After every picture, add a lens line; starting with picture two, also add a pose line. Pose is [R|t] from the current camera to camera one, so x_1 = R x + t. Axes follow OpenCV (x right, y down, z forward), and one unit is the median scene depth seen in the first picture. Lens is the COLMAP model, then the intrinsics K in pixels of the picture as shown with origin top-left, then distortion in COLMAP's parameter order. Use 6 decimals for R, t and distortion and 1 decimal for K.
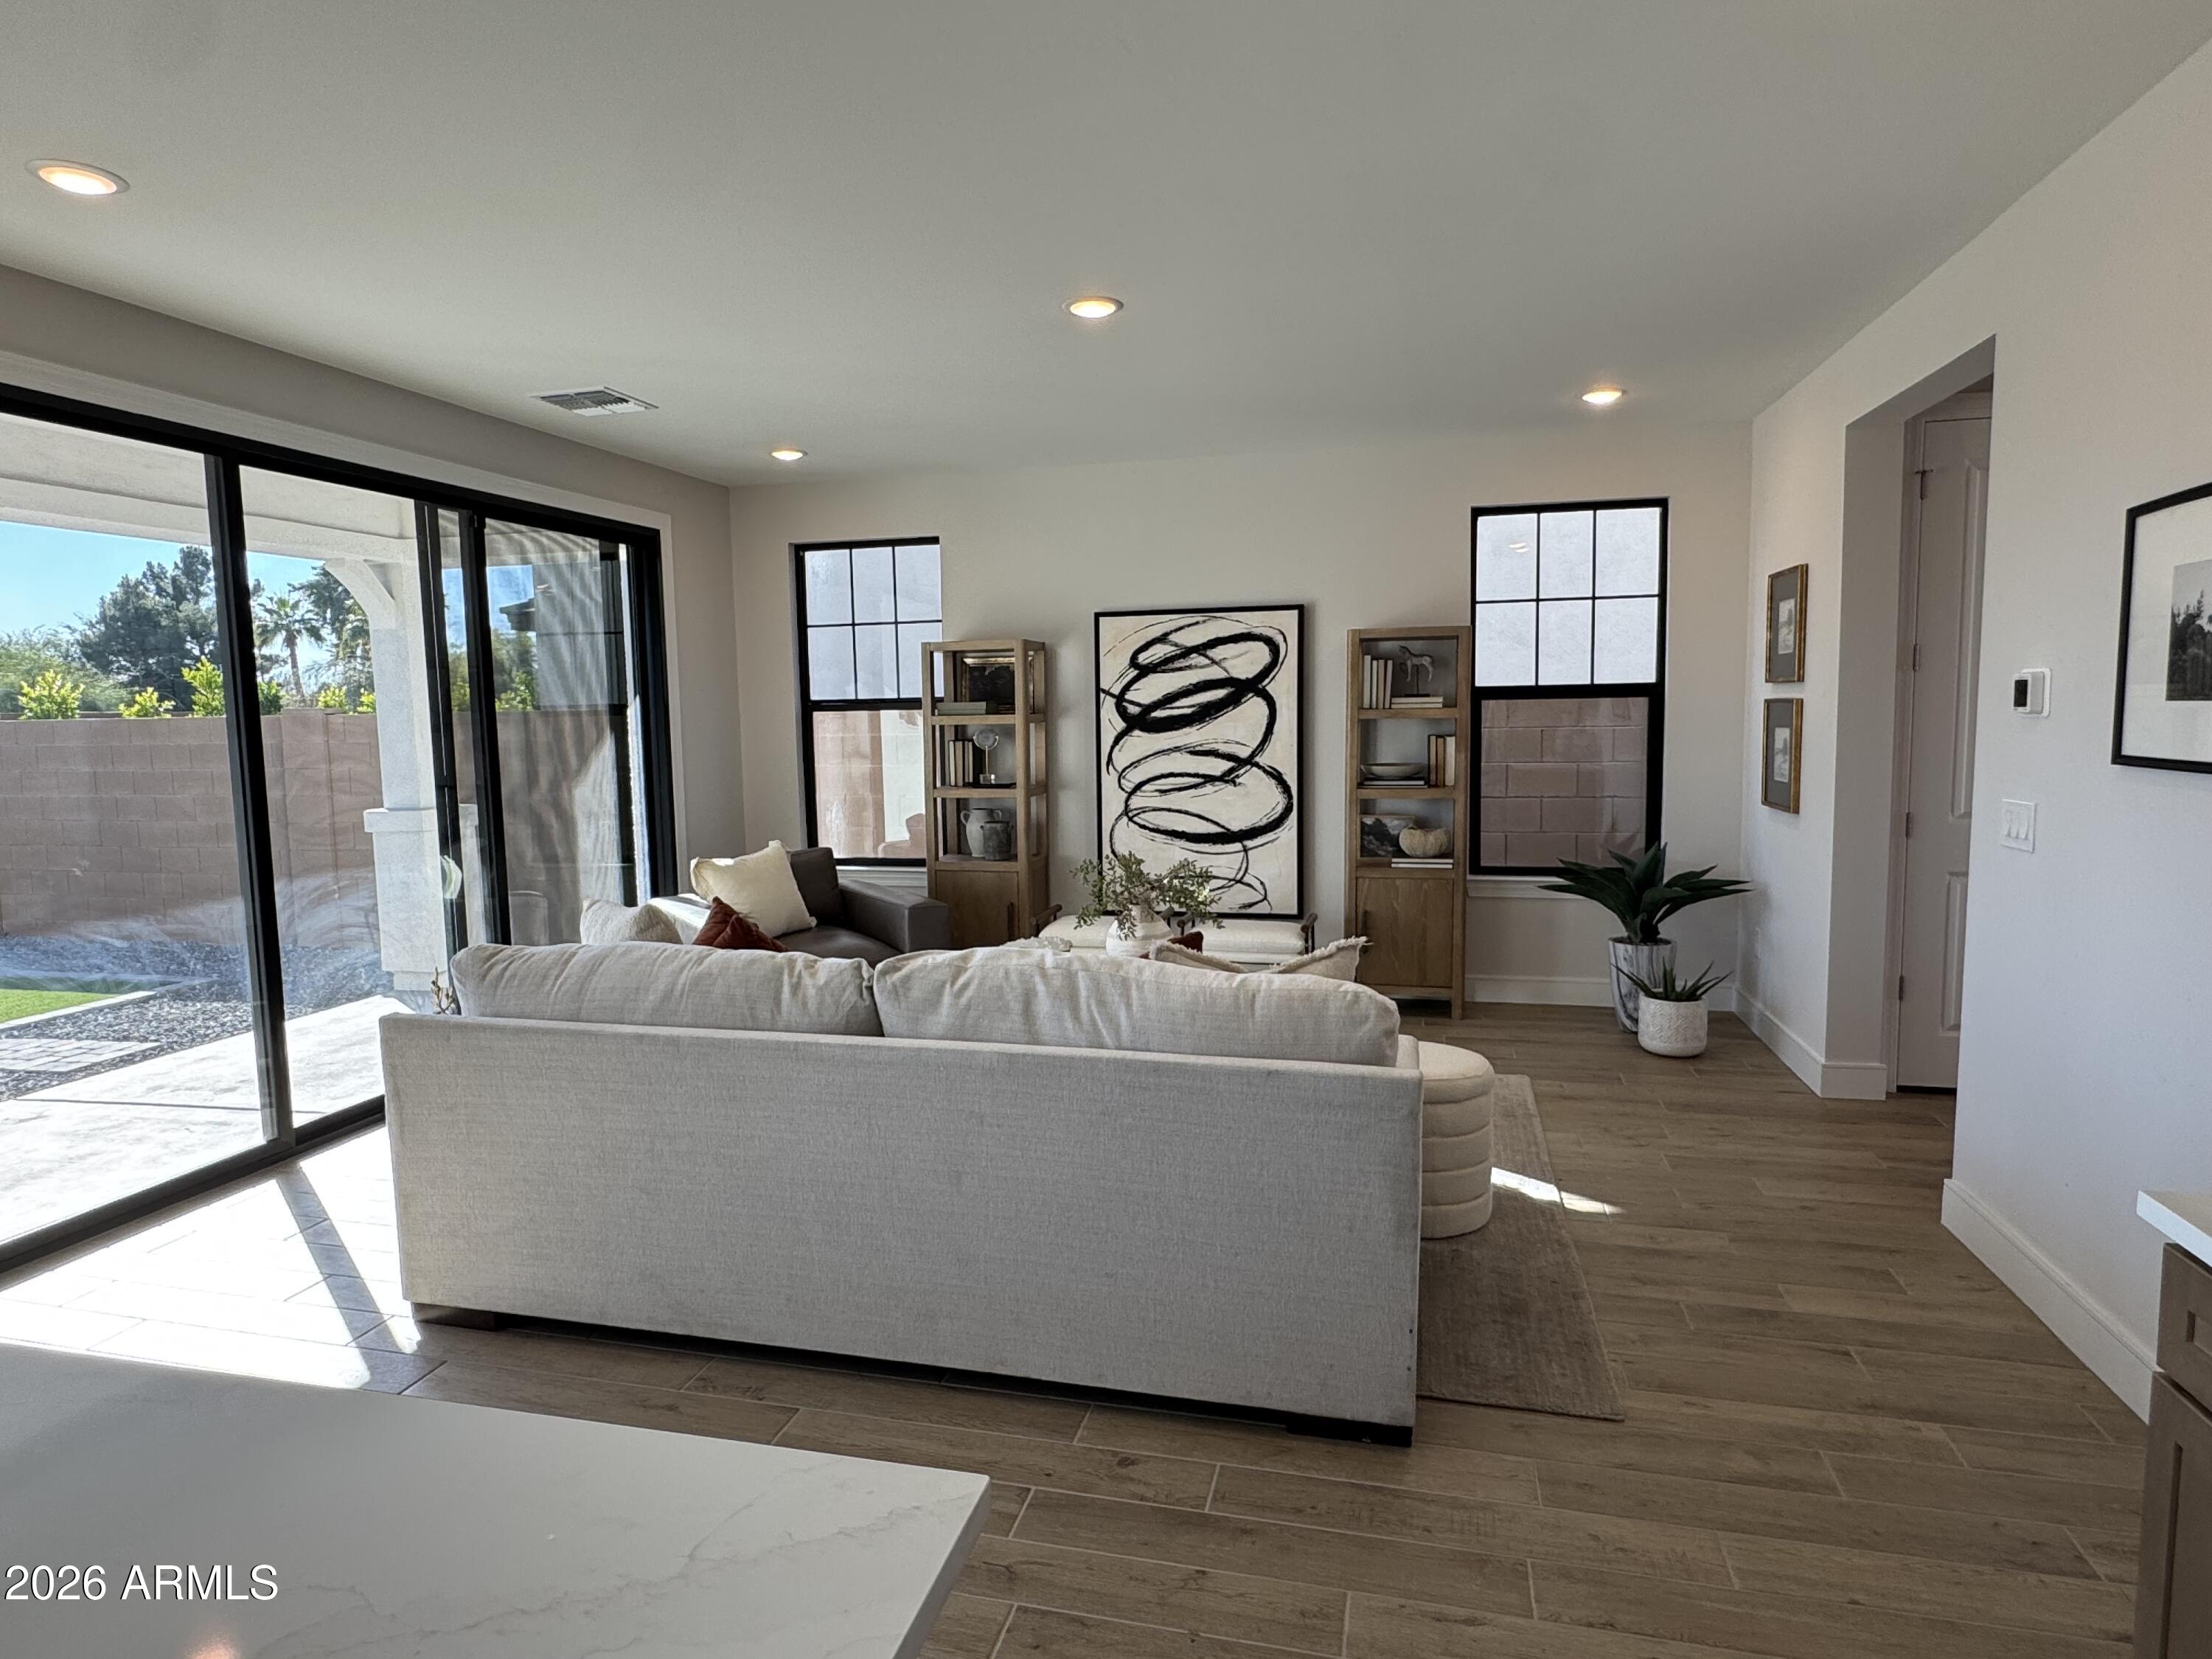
lens RADIAL K [[1281.3, 0, 1106.0], [0, 1281.3, 829.5], [0, 0, 1]] dist [-0.000616, 0.002484]
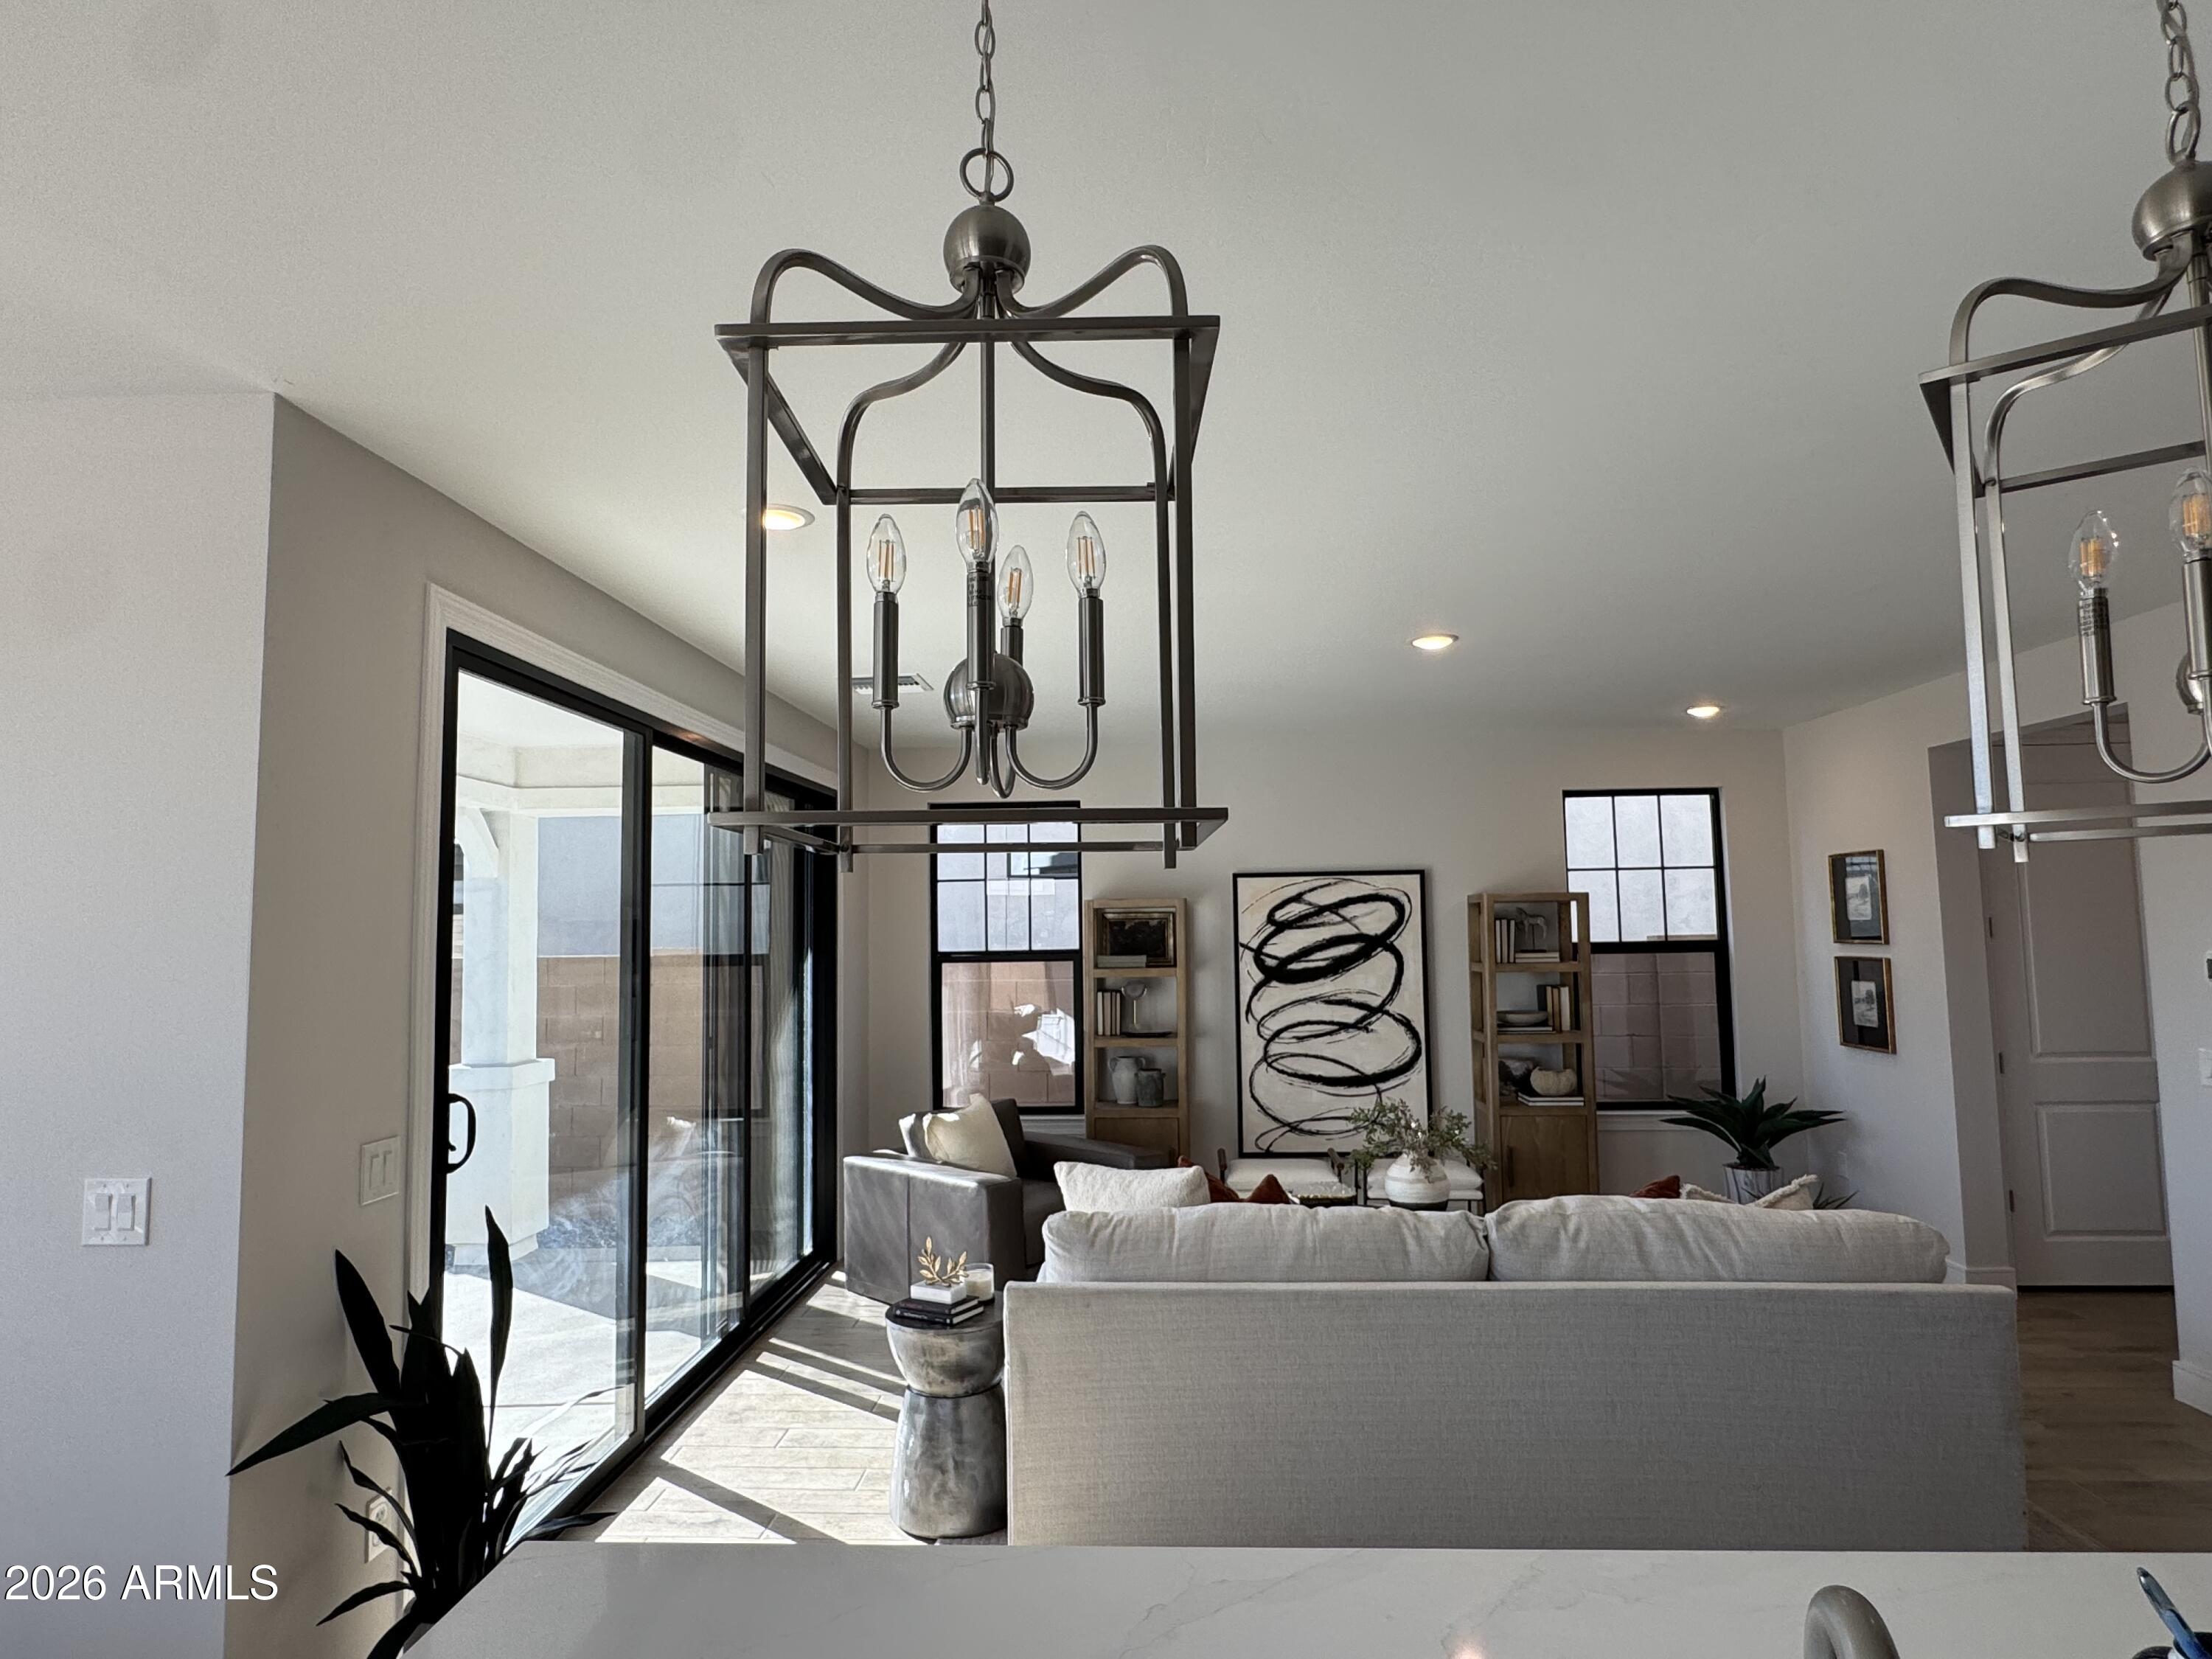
lens RADIAL K [[1281.3, 0, 1106.0], [0, 1281.3, 829.5], [0, 0, 1]] dist [-0.000616, 0.002484]
pose [[0.979604, 0.018521, 0.200080, -0.341048], [0.016981, 0.984550, -0.174277, -0.017885], [-0.200217, 0.174120, 0.964155, -0.039593]]
